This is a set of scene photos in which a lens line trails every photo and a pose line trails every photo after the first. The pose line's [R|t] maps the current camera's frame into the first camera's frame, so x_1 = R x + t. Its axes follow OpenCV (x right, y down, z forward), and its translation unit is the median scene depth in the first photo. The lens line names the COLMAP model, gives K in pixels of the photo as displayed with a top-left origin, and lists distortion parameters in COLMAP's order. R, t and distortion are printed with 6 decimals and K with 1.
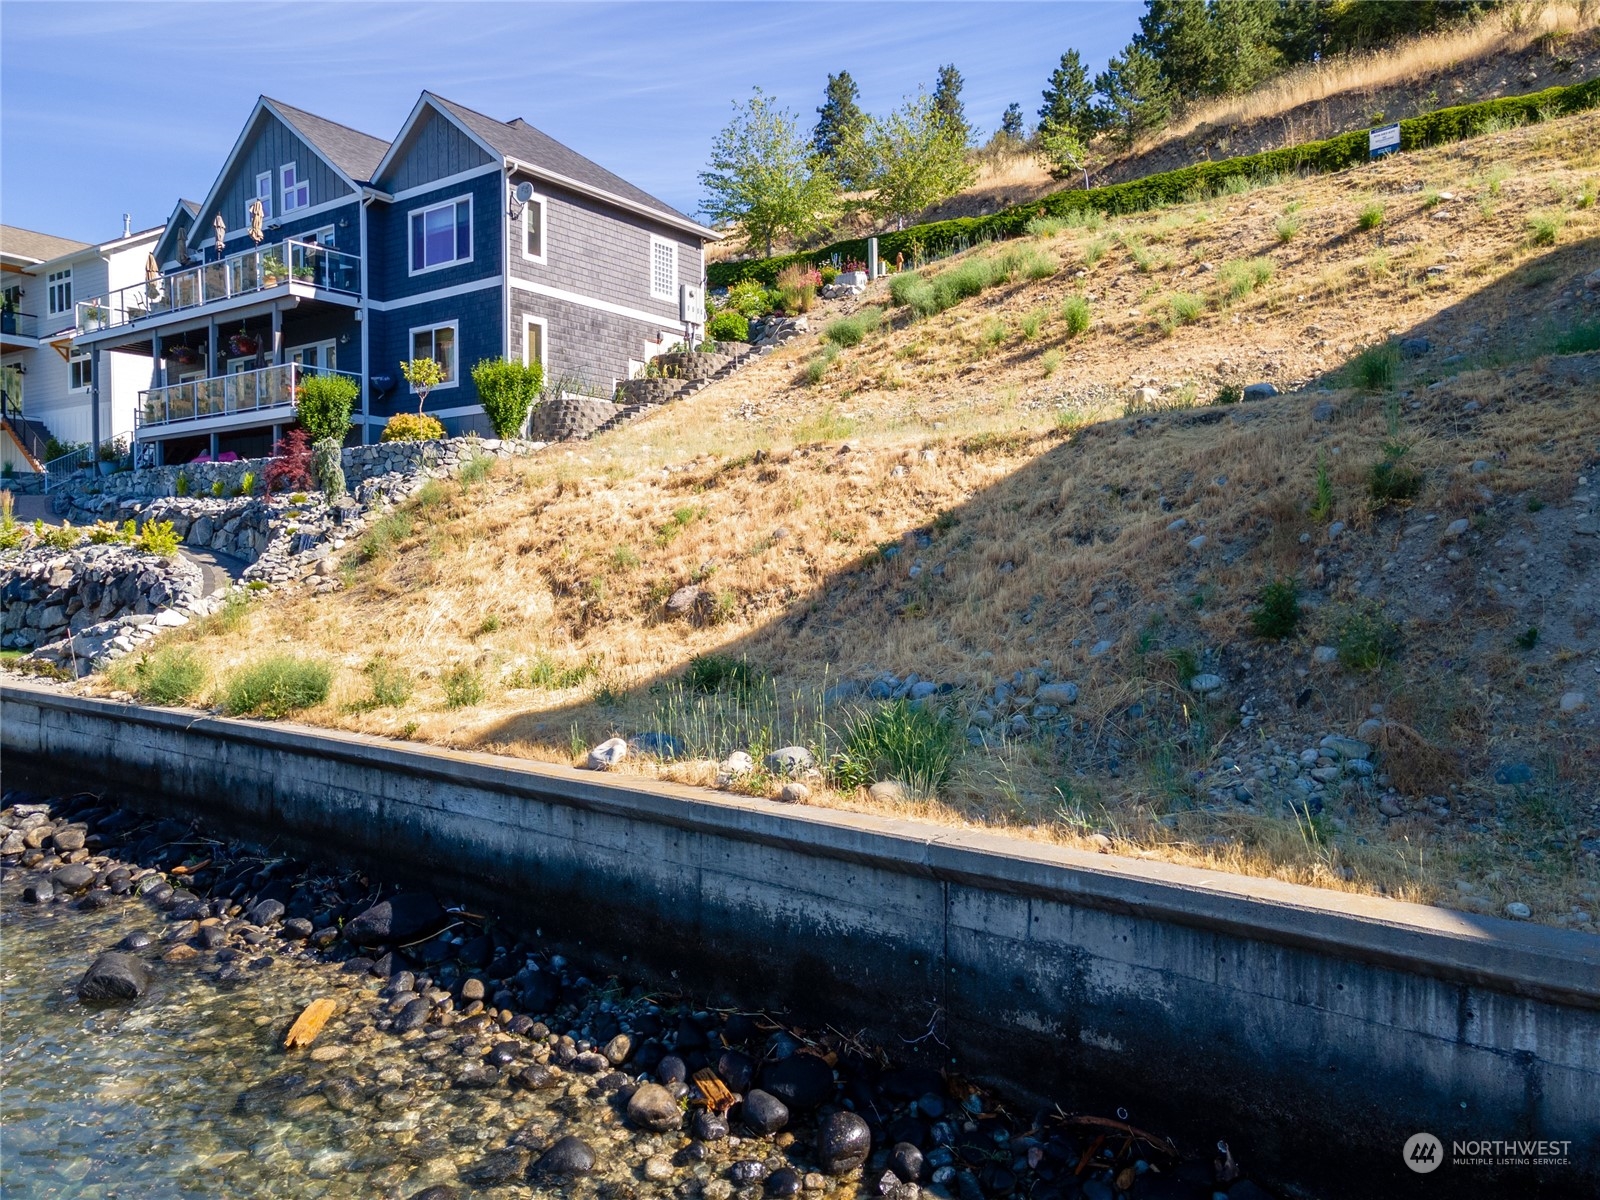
lens RADIAL K [[1165.8, 0, 784.3], [0, 1165.8, 583.9], [0, 0, 1]] dist [0.042829, -0.001532]
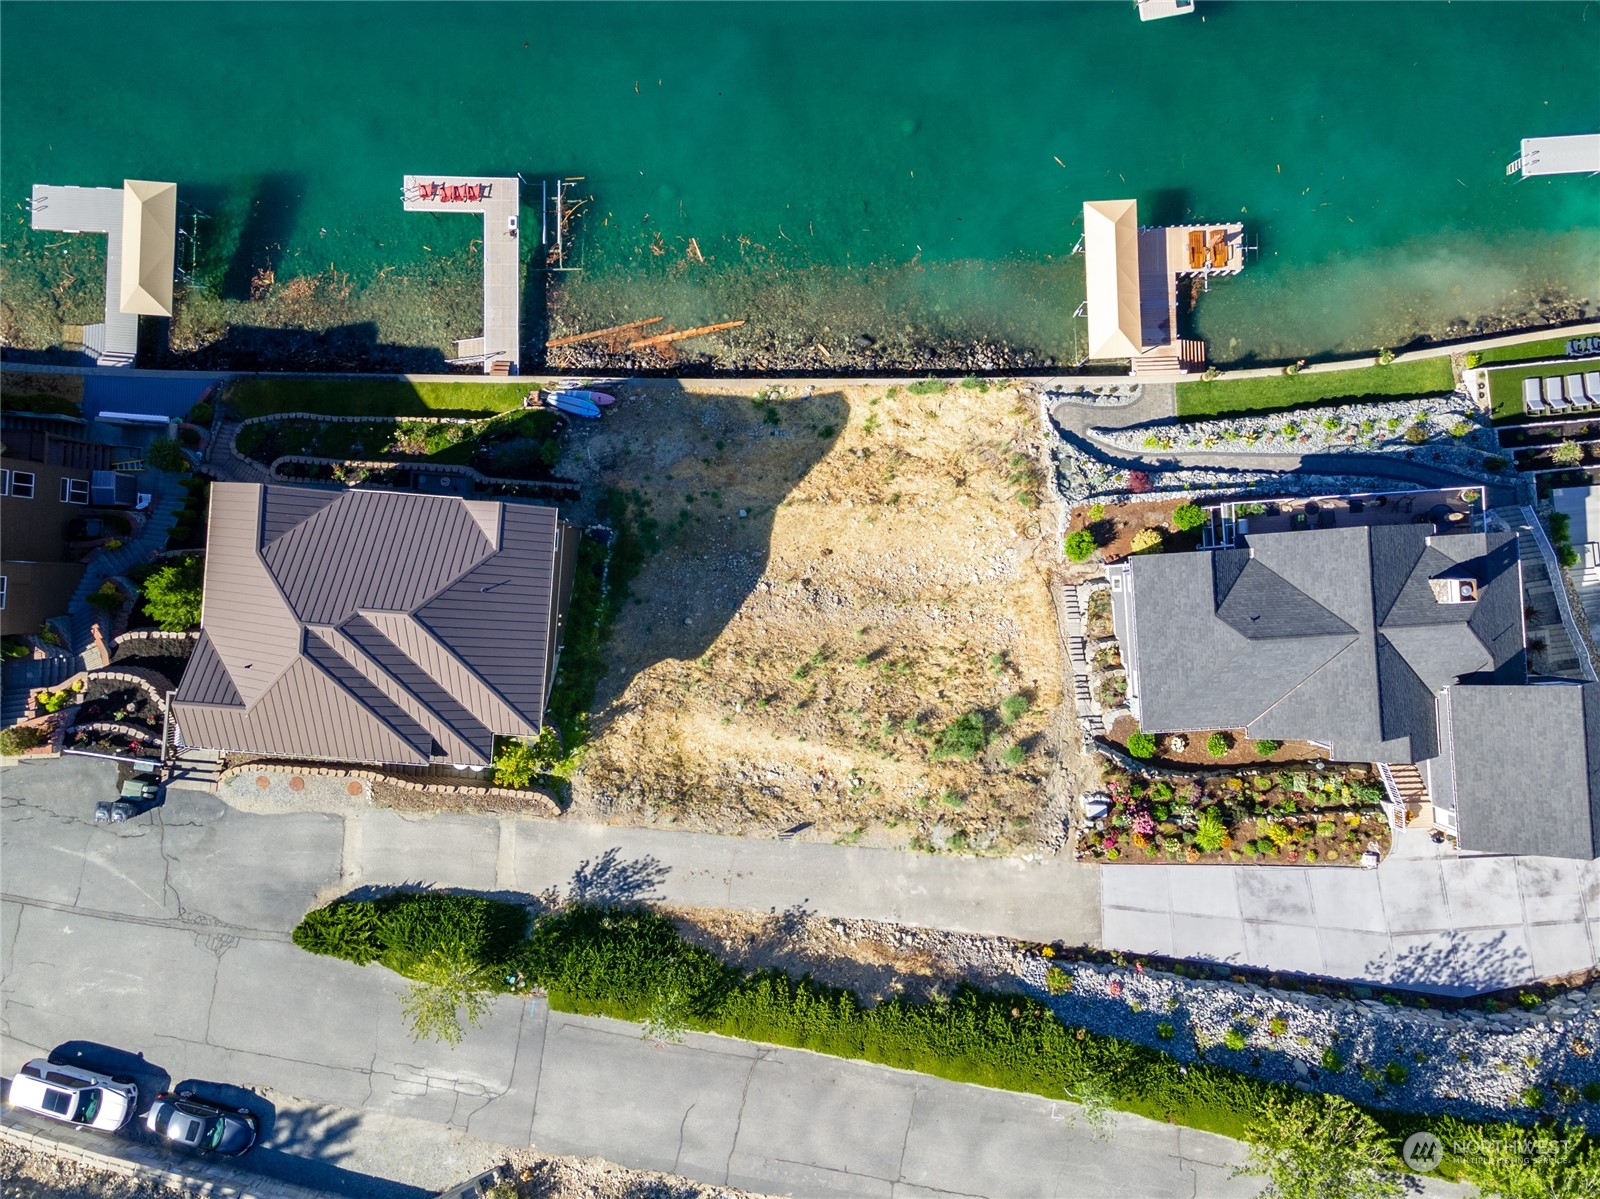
lens RADIAL K [[1142.0, 0, 778.1], [0, 1142.0, 601.6], [0, 0, 1]] dist [0.041205, -0.004487]
pose [[-0.766711, 0.641834, 0.014252, 0.286339], [0.009318, -0.011071, 0.999895, -2.769028], [0.641925, 0.766764, 0.002508, 0.828131]]
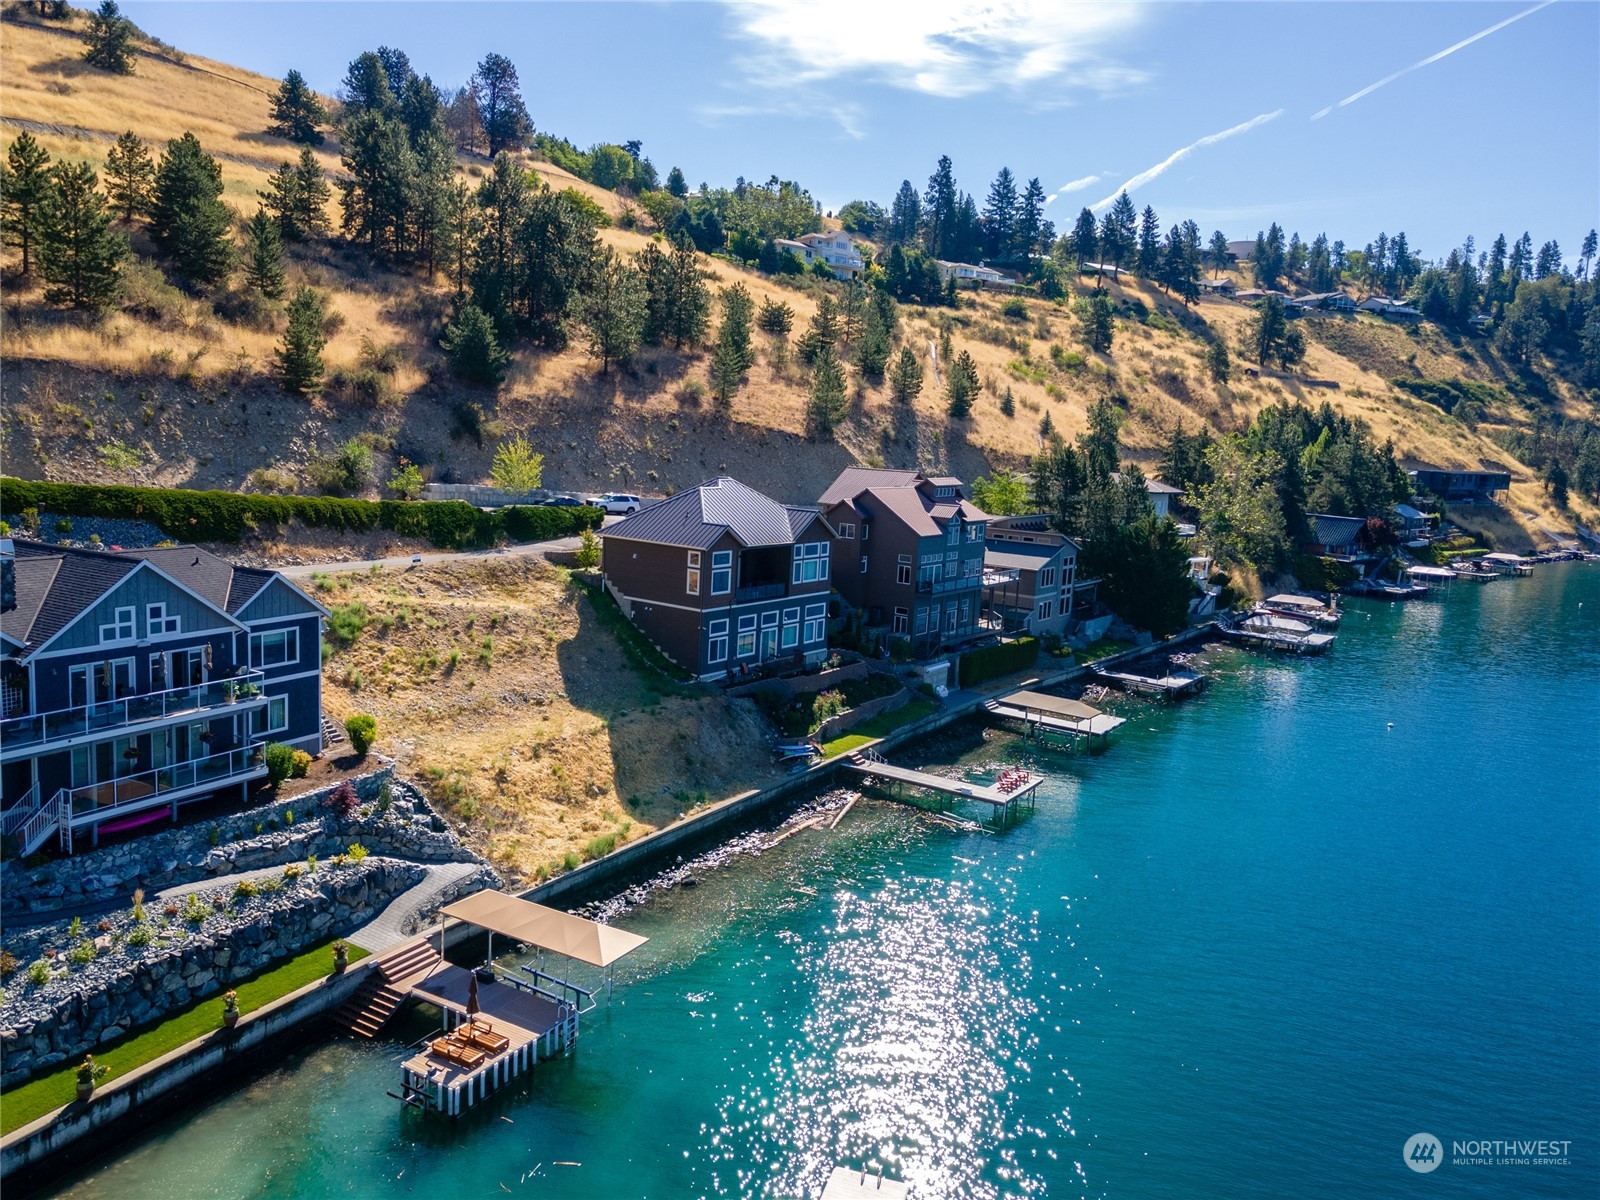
lens RADIAL K [[1165.8, 0, 784.3], [0, 1165.8, 583.9], [0, 0, 1]] dist [0.042829, -0.001532]
pose [[-0.135320, -0.142659, 0.980478, -2.775666], [-0.045741, 0.989424, 0.137648, -0.879436], [-0.989746, -0.026221, -0.140415, 0.645506]]
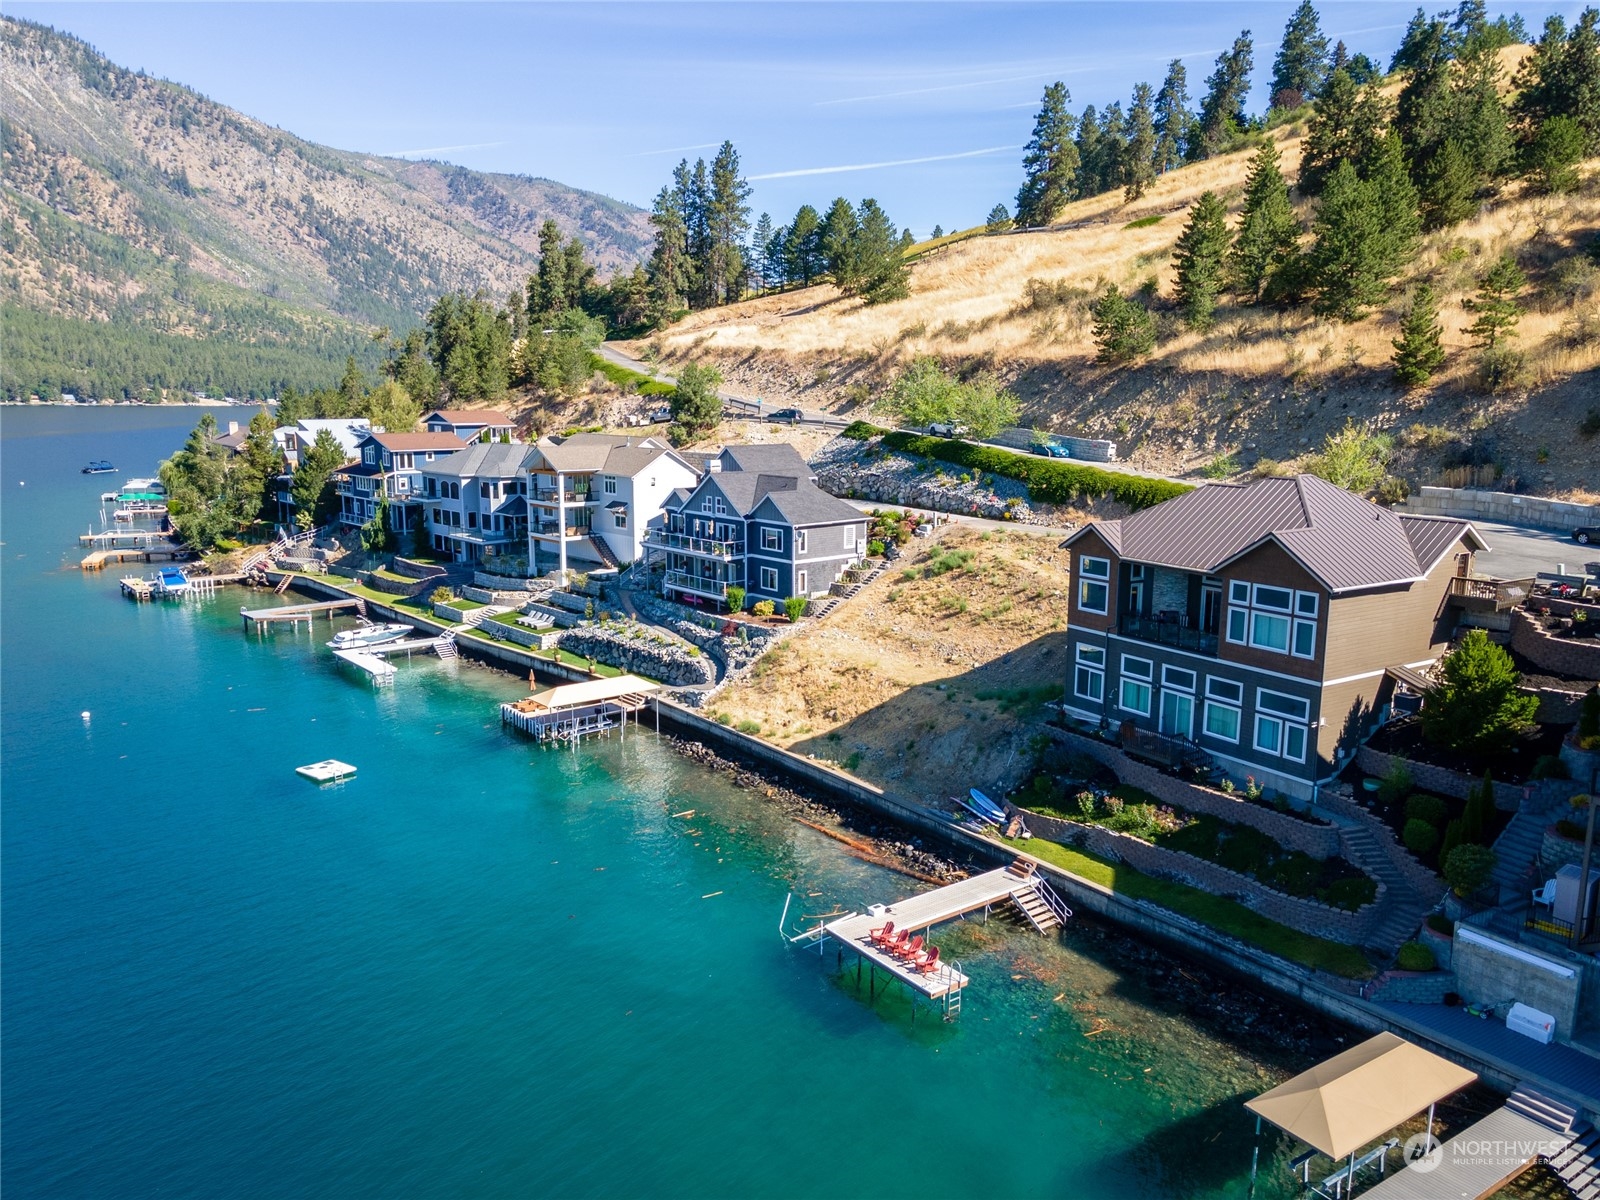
lens RADIAL K [[1155.0, 0, 783.9], [0, 1155.0, 598.3], [0, 0, 1]] dist [0.028052, 0.006365]
pose [[0.973133, 0.044916, -0.225818, 0.519607], [-0.004937, 0.984632, 0.174571, -0.859858], [0.230189, -0.168766, 0.958400, -2.347138]]
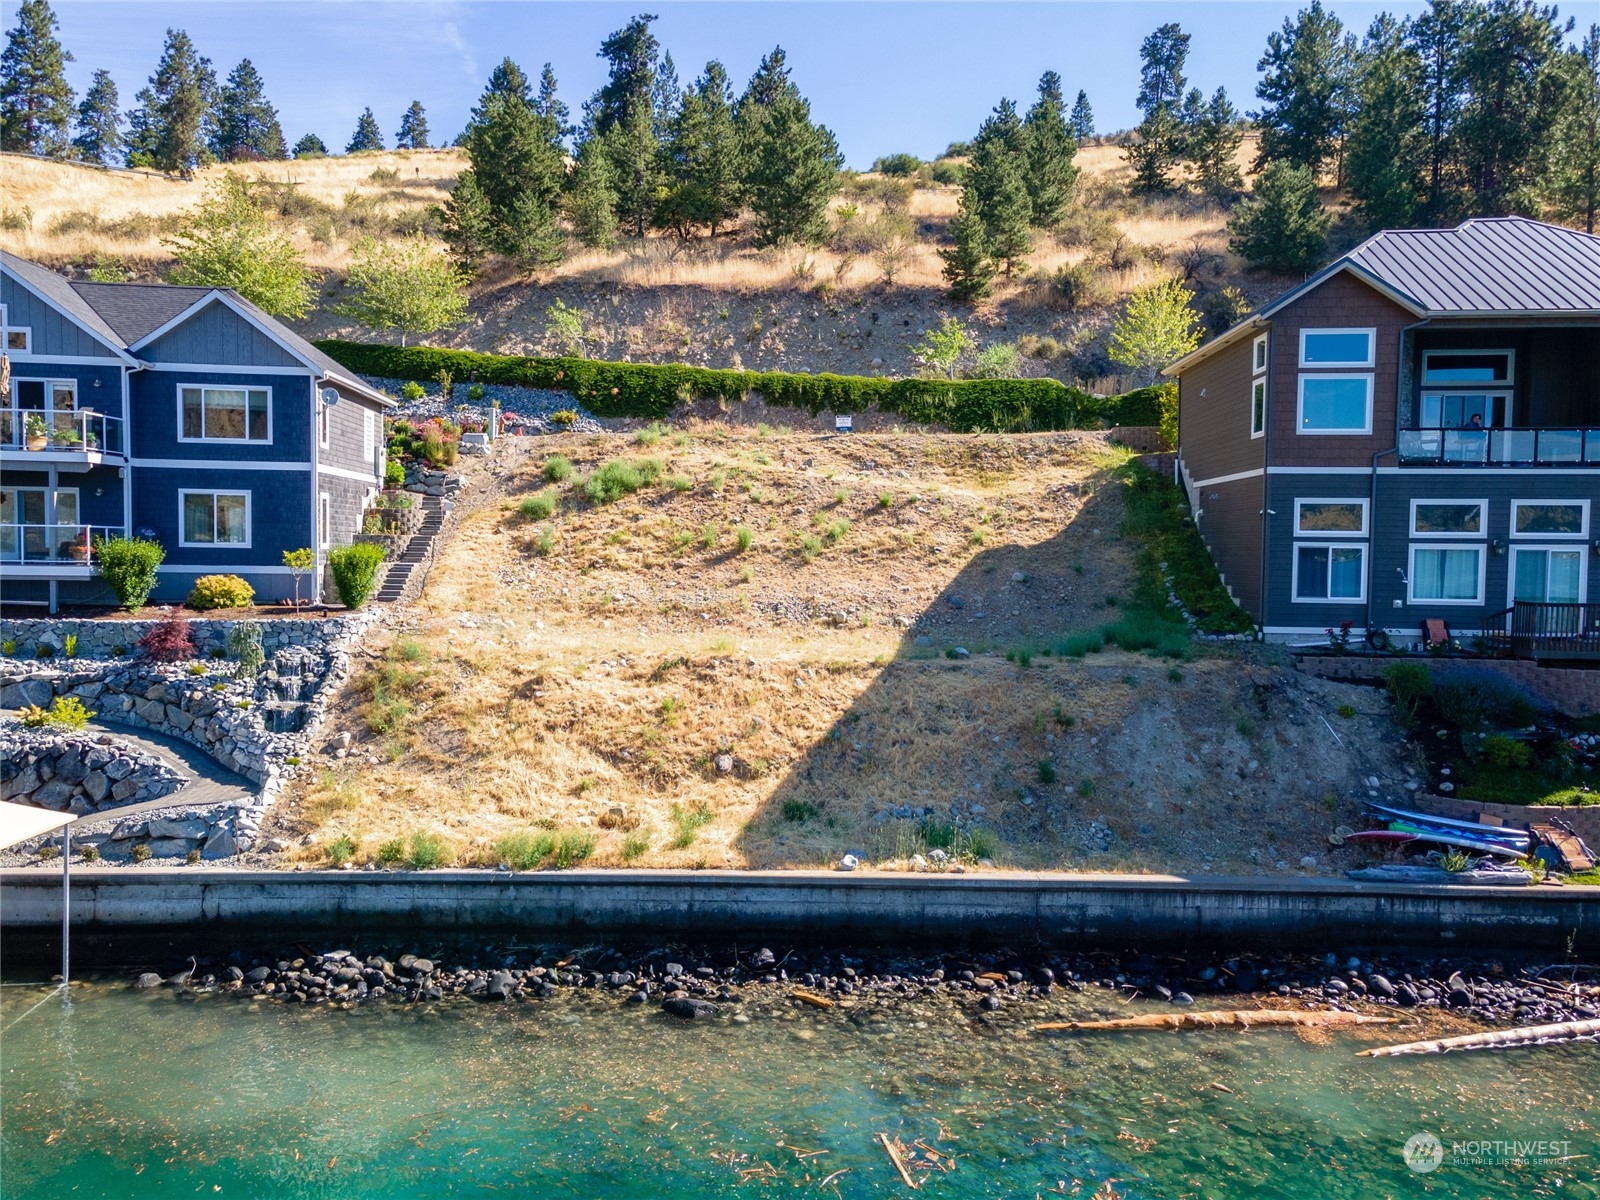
lens RADIAL K [[1155.0, 0, 783.9], [0, 1155.0, 598.3], [0, 0, 1]] dist [0.028052, 0.006365]
pose [[0.756985, -0.017893, 0.653187, -0.819909], [-0.010023, 0.999189, 0.038987, -0.218498], [-0.653356, -0.036059, 0.756192, -0.288745]]
